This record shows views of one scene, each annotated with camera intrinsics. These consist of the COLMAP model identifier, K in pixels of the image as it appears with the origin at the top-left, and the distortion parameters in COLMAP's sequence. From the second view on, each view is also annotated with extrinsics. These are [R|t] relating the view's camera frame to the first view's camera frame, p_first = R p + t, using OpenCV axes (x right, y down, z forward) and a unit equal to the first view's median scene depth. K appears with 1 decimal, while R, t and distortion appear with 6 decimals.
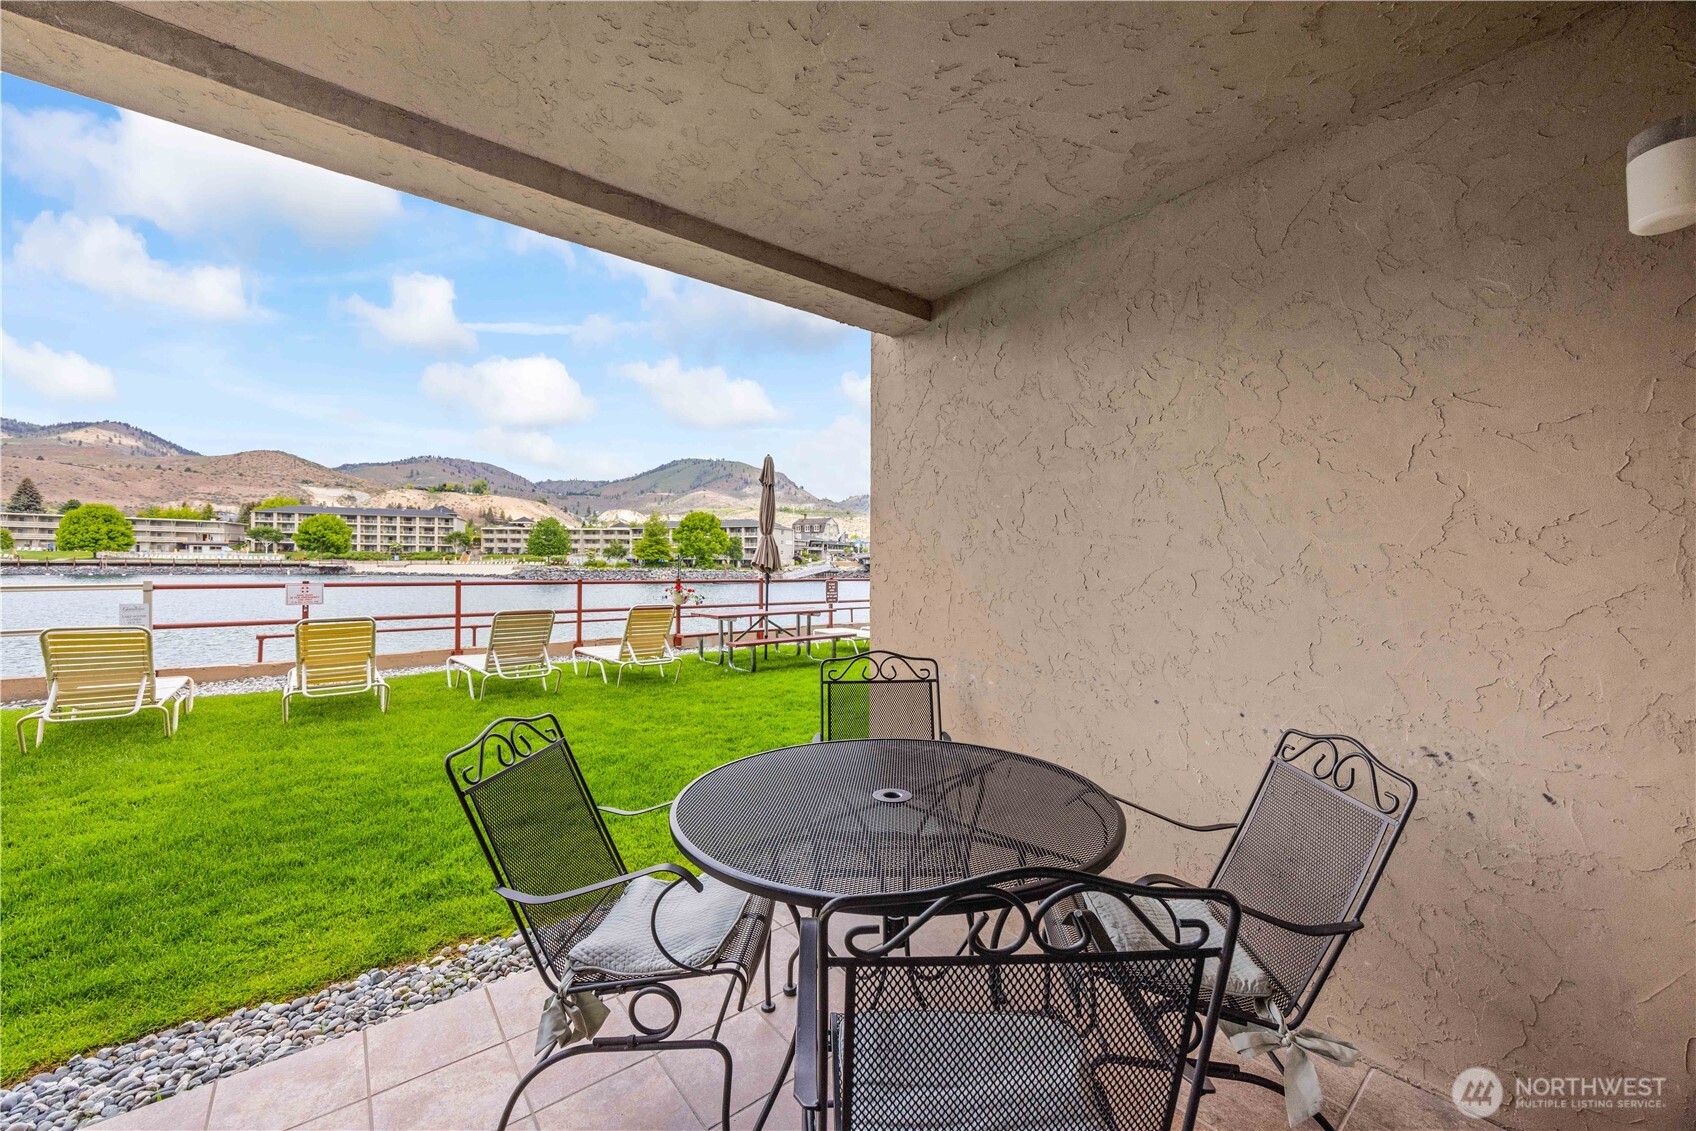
lens RADIAL K [[637.7, 0, 841.4], [0, 637.7, 567.1], [0, 0, 1]] dist [-0.002583, -0.000728]
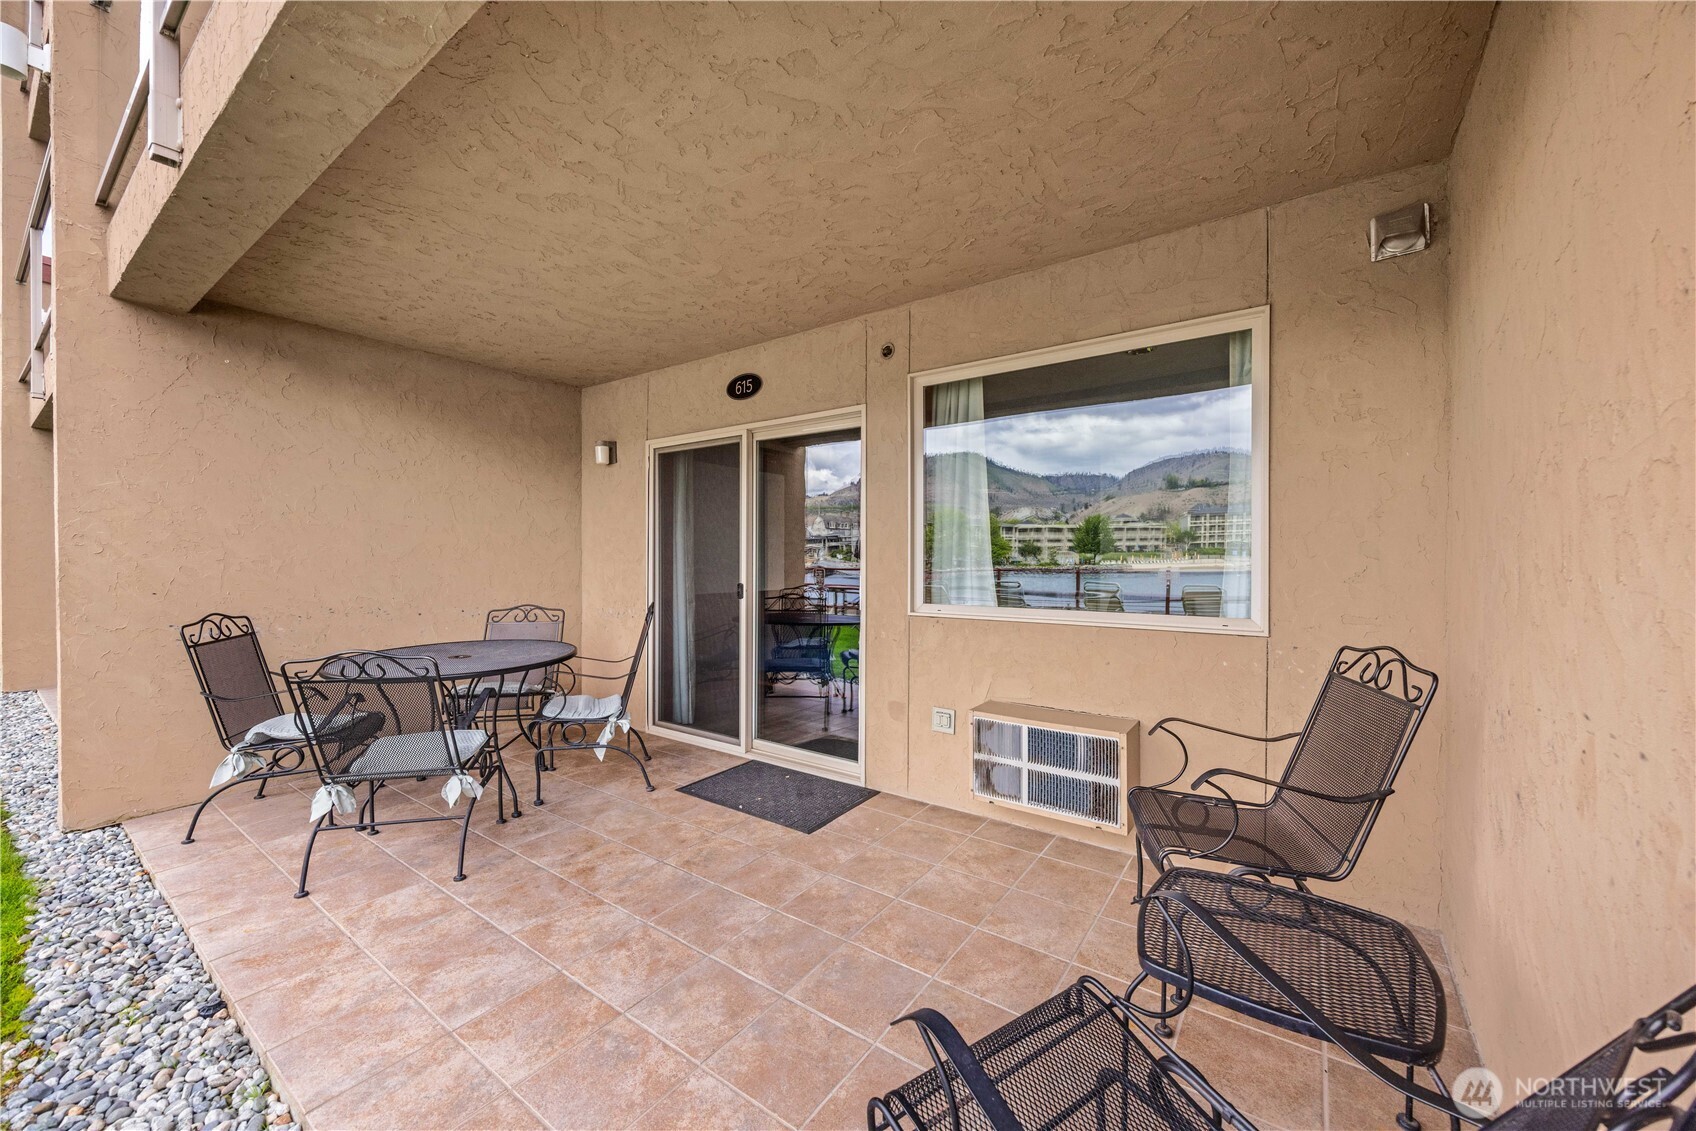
lens RADIAL K [[637.7, 0, 841.4], [0, 637.7, 567.1], [0, 0, 1]] dist [-0.002583, -0.000728]
pose [[-0.270651, -0.019981, 0.962470, -1.571724], [-0.001083, 0.999790, 0.020451, 0.029492], [-0.962677, 0.004492, -0.270615, 0.298445]]
